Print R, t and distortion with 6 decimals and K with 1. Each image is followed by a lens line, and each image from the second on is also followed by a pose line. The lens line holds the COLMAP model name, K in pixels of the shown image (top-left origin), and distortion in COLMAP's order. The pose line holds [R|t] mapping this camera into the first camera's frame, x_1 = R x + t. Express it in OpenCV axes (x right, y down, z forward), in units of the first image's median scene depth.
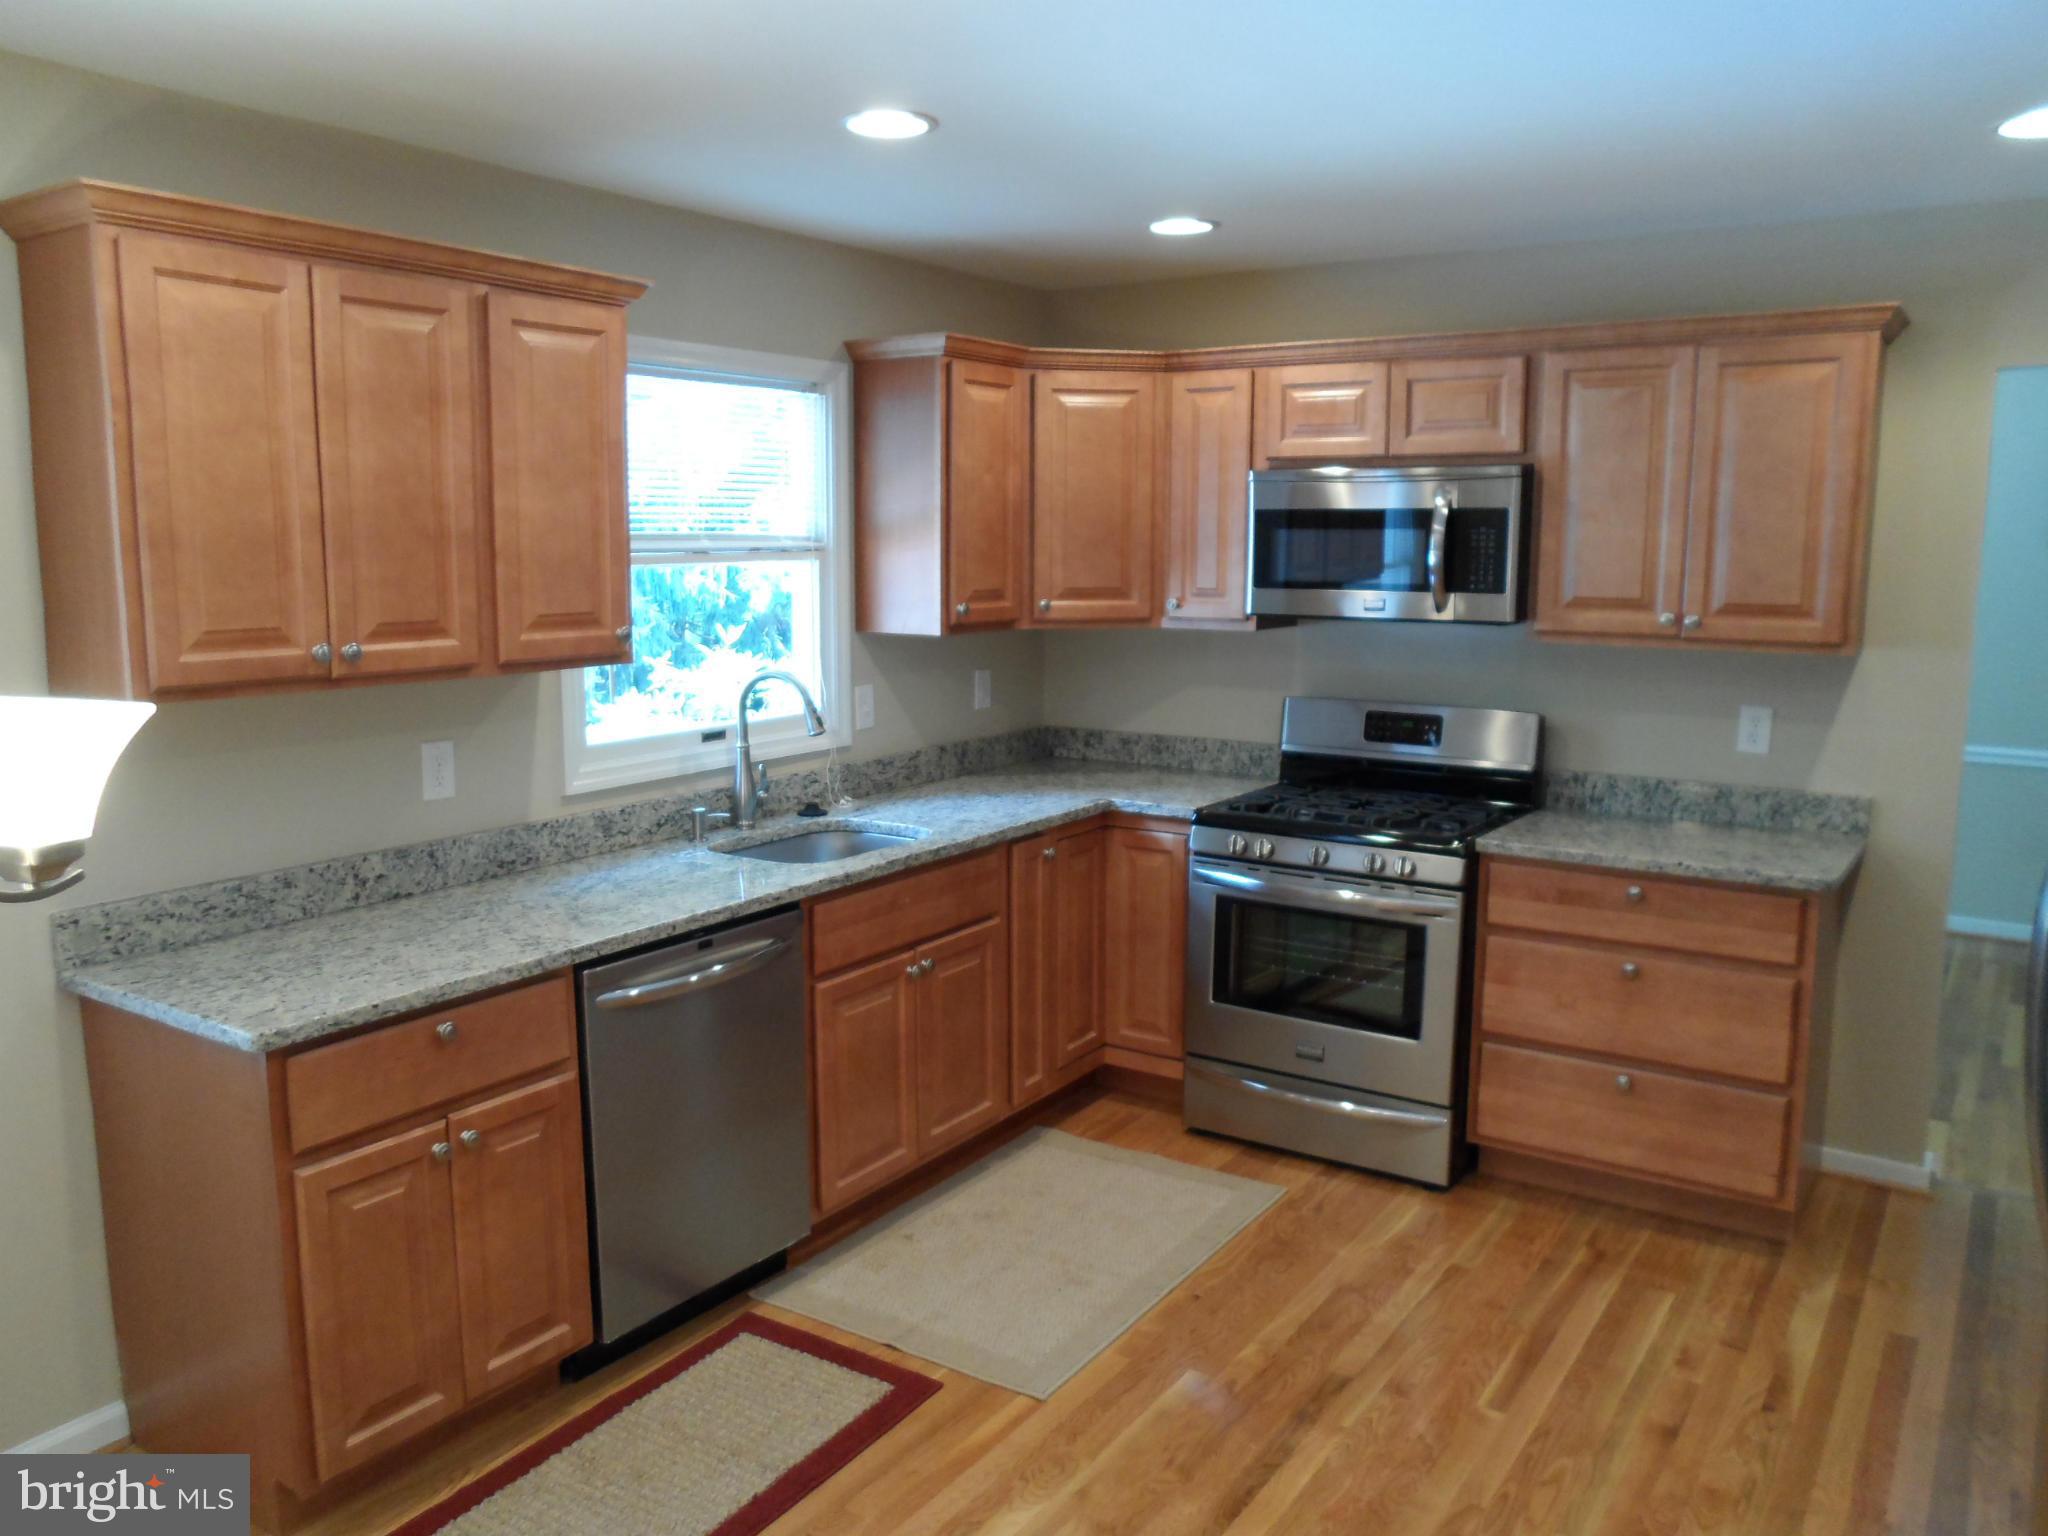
lens RADIAL K [[1542.3, 0, 996.1], [0, 1542.3, 769.7], [0, 0, 1]] dist [-0.060089, 0.066067]
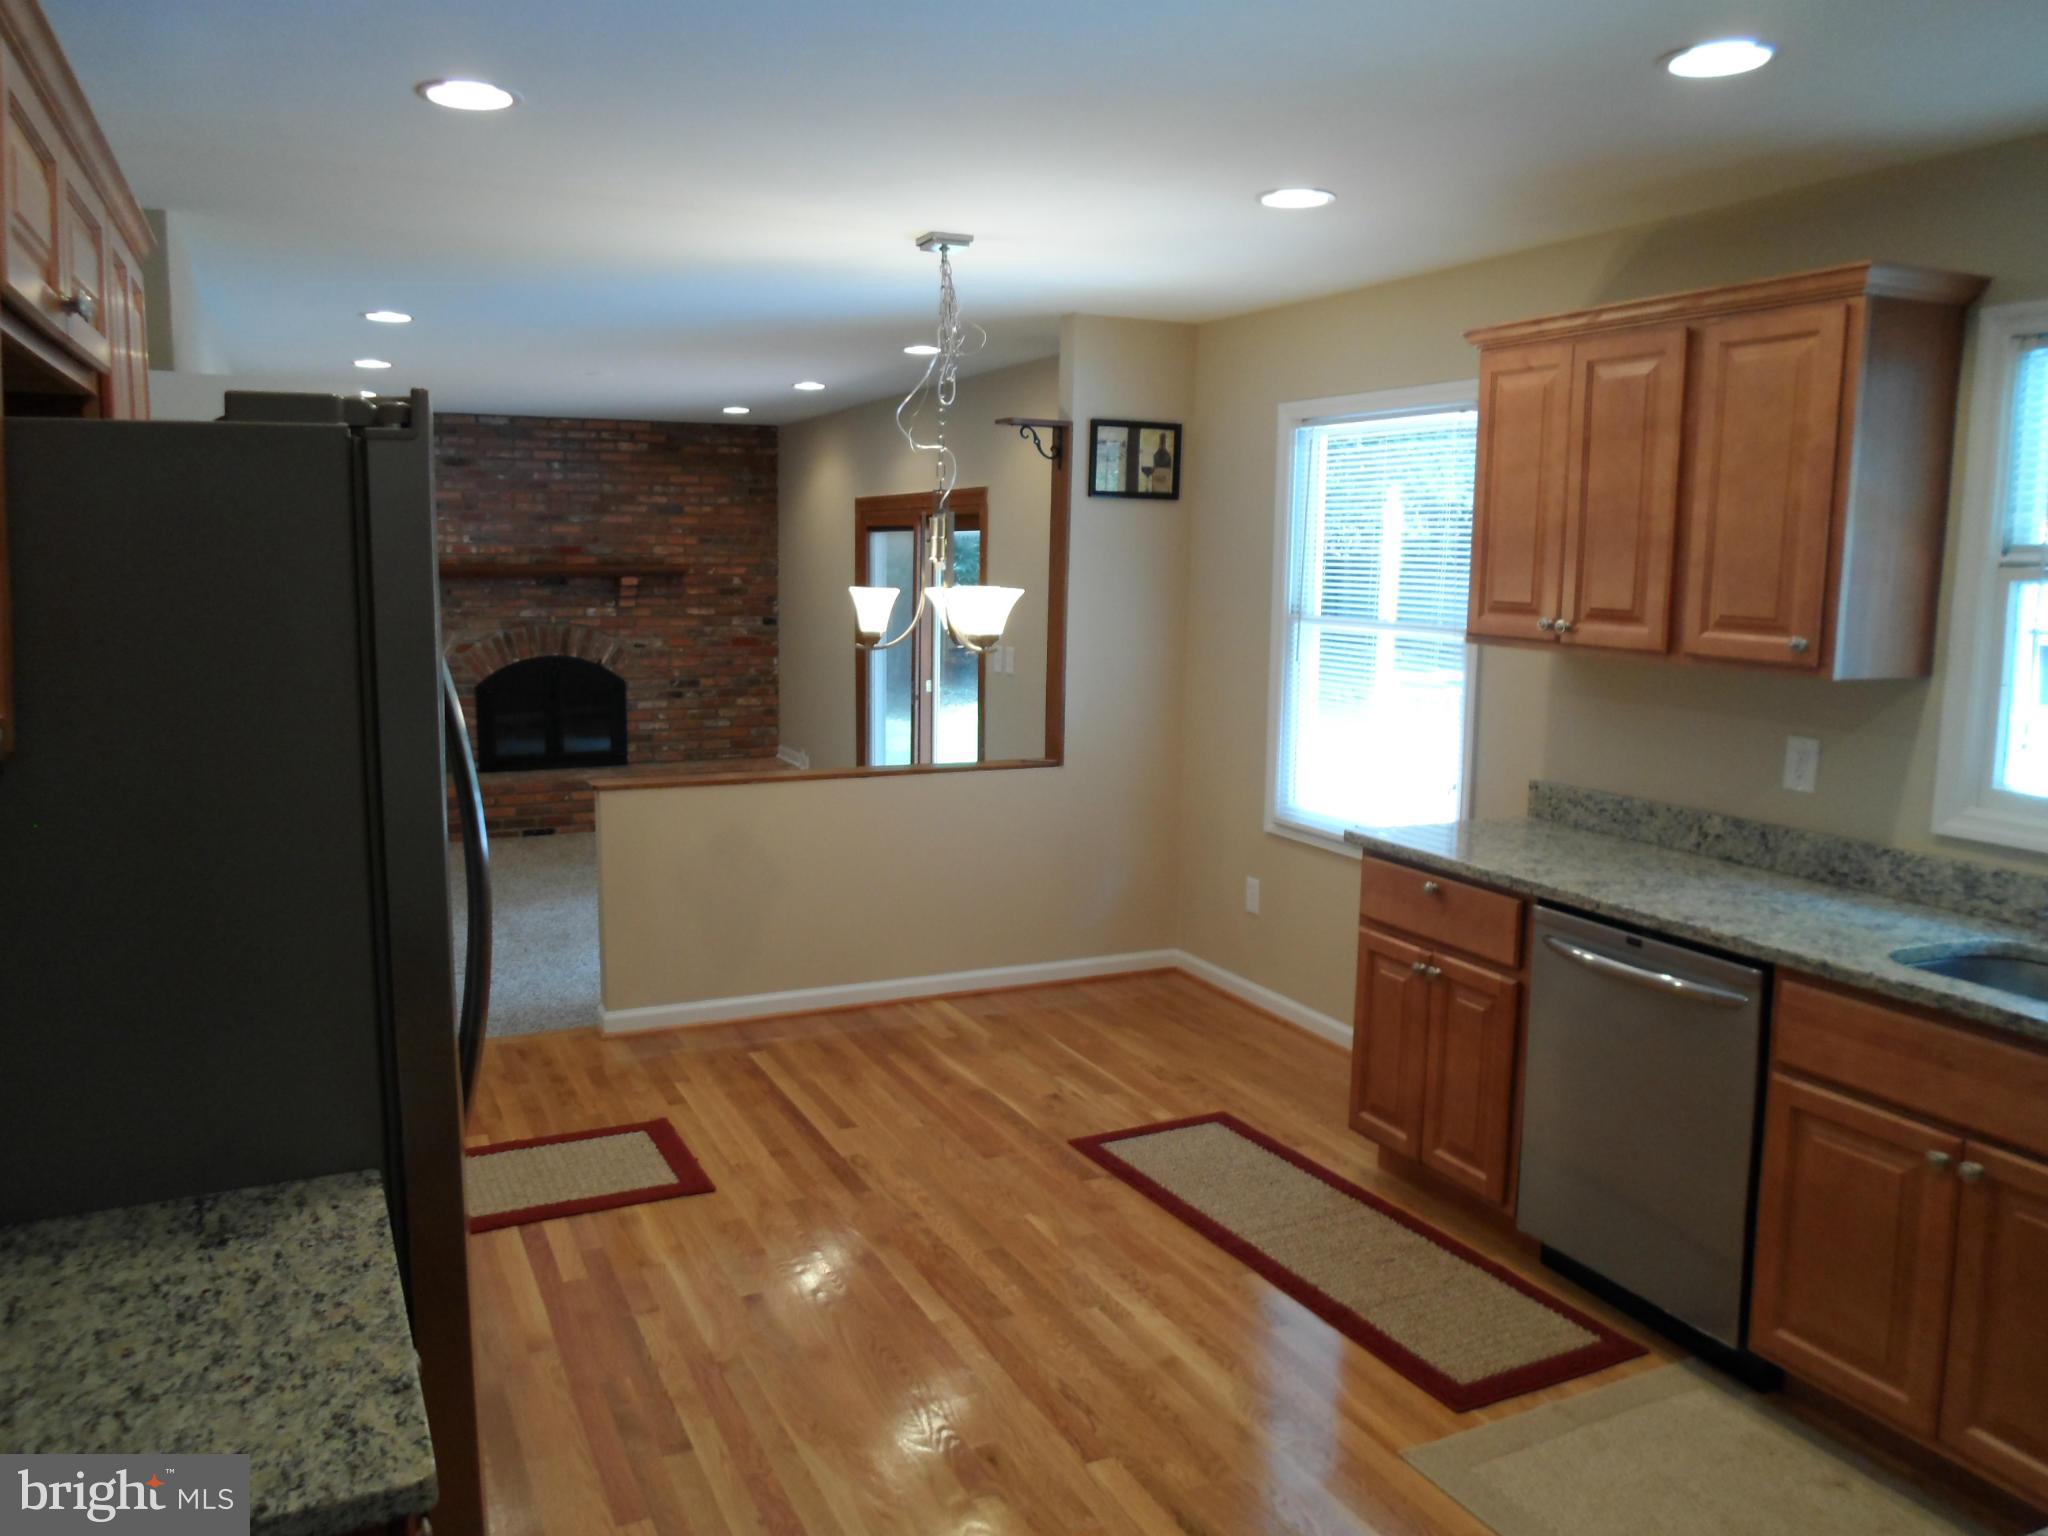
lens RADIAL K [[1542.3, 0, 1005.6], [0, 1542.3, 766.7], [0, 0, 1]] dist [-0.060089, 0.066067]
pose [[-0.505755, 0.118331, -0.854523, 0.758505], [-0.138485, 0.966565, 0.215809, -0.138543], [0.851489, 0.227485, -0.472458, 0.956205]]
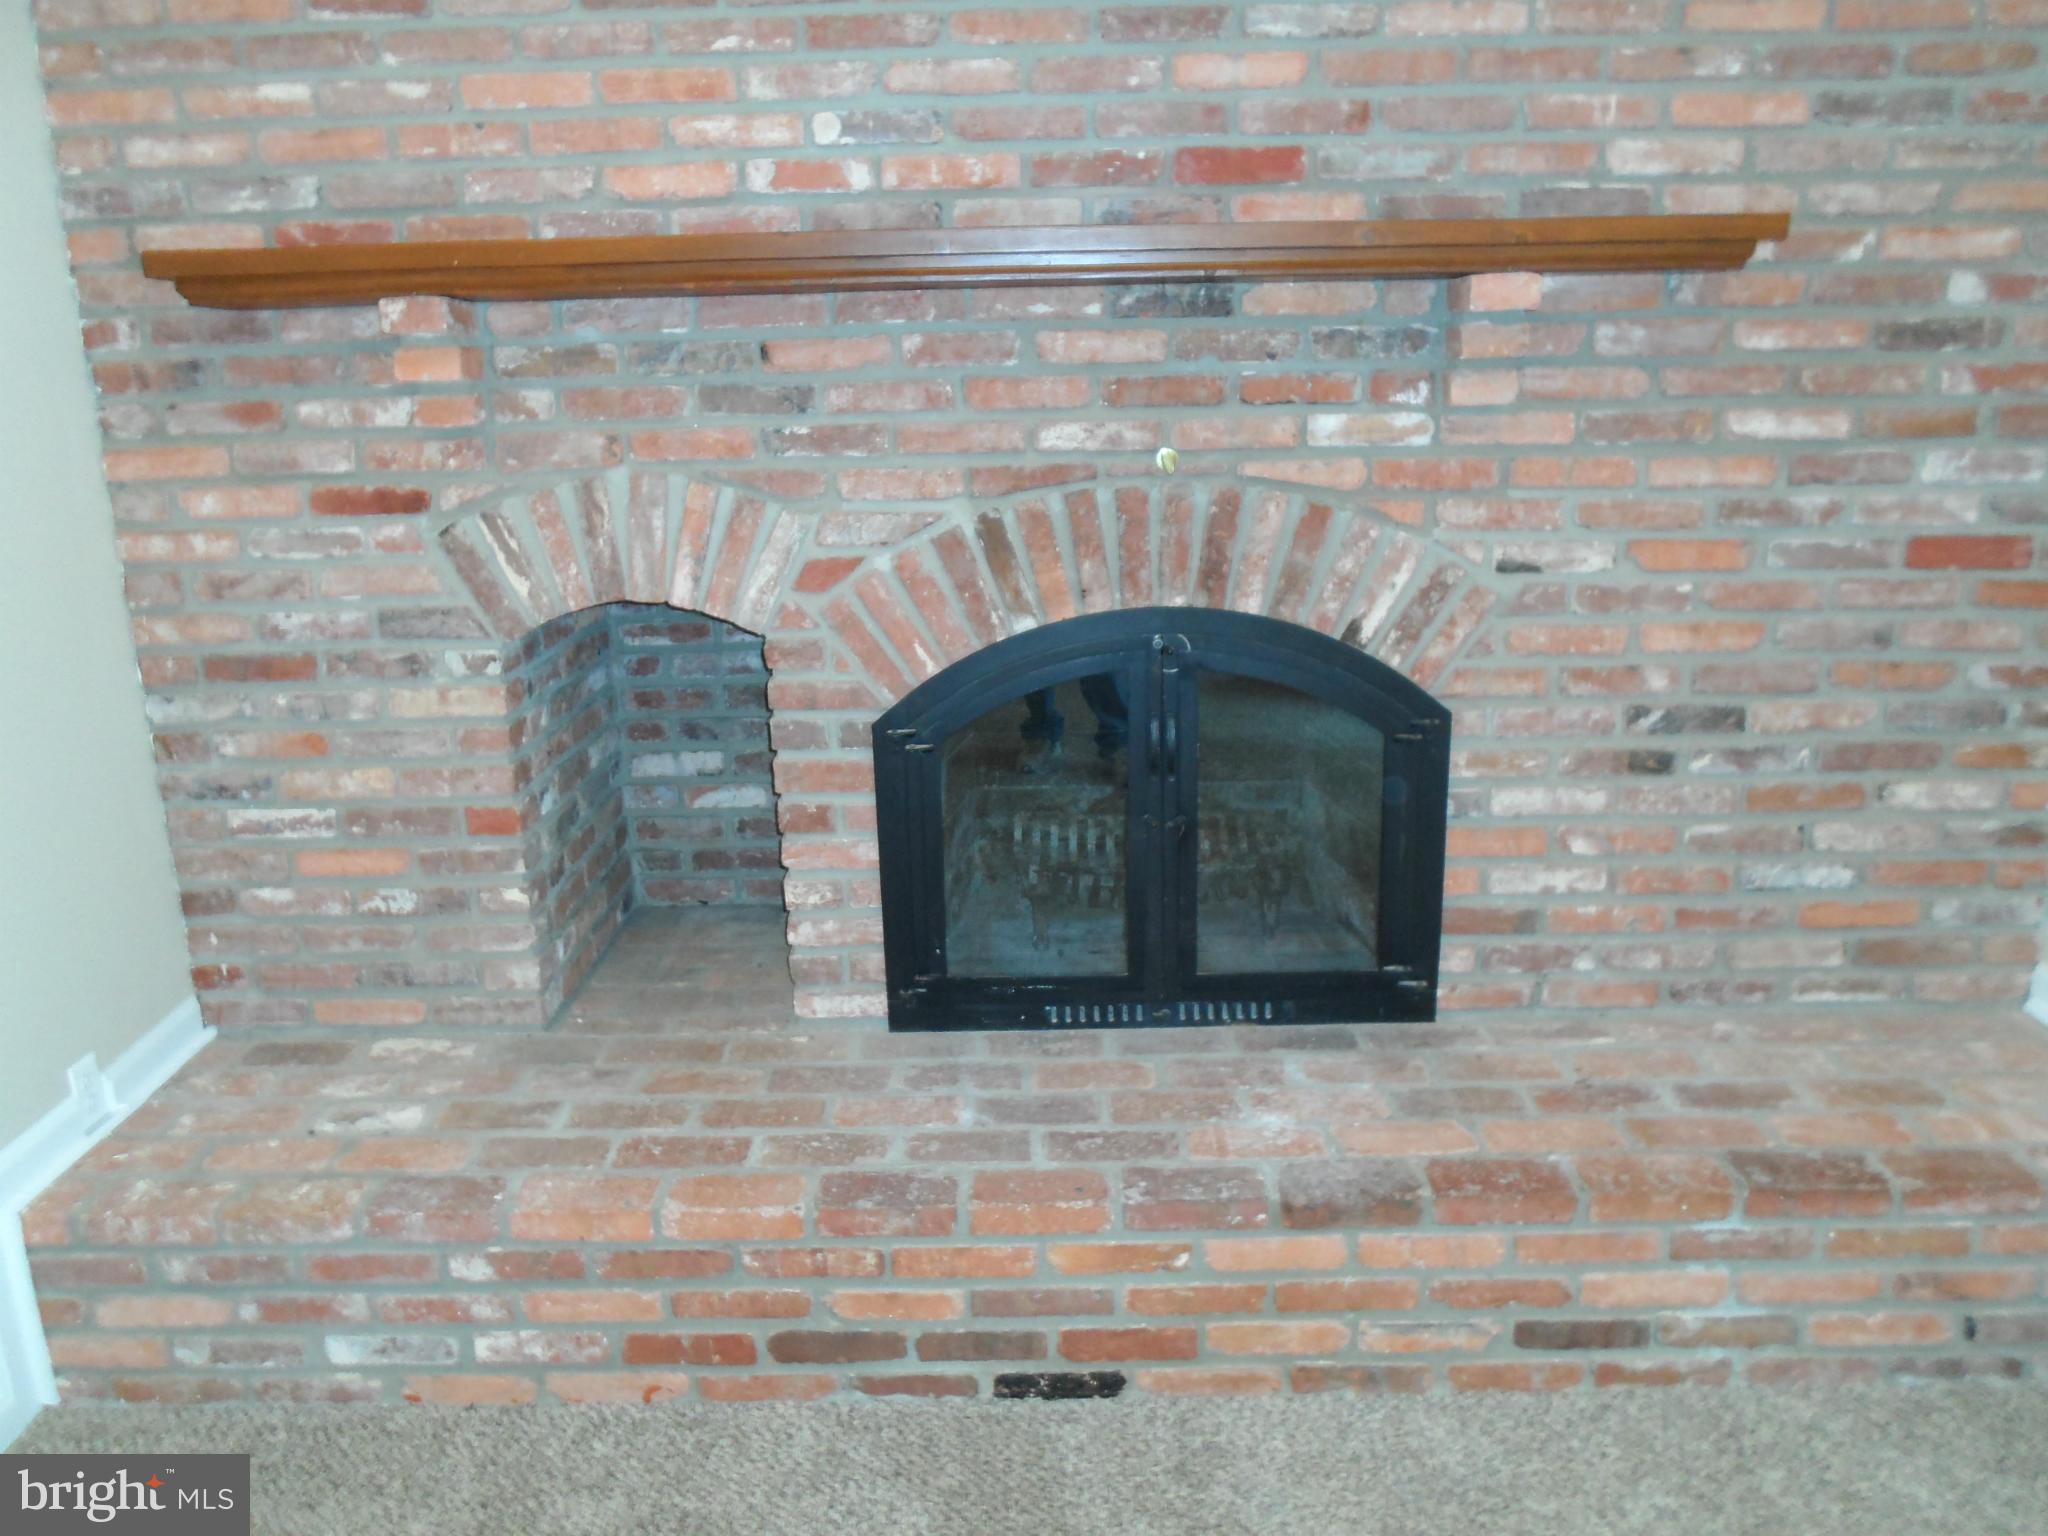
lens RADIAL K [[1542.3, 0, 990.4], [0, 1542.3, 714.5], [0, 0, 1]] dist [-0.060089, 0.066067]
pose [[-0.839956, 0.147845, -0.522126, 0.472083], [-0.057908, 0.932256, 0.357136, -0.079190], [0.539555, 0.330214, -0.774493, 0.669970]]
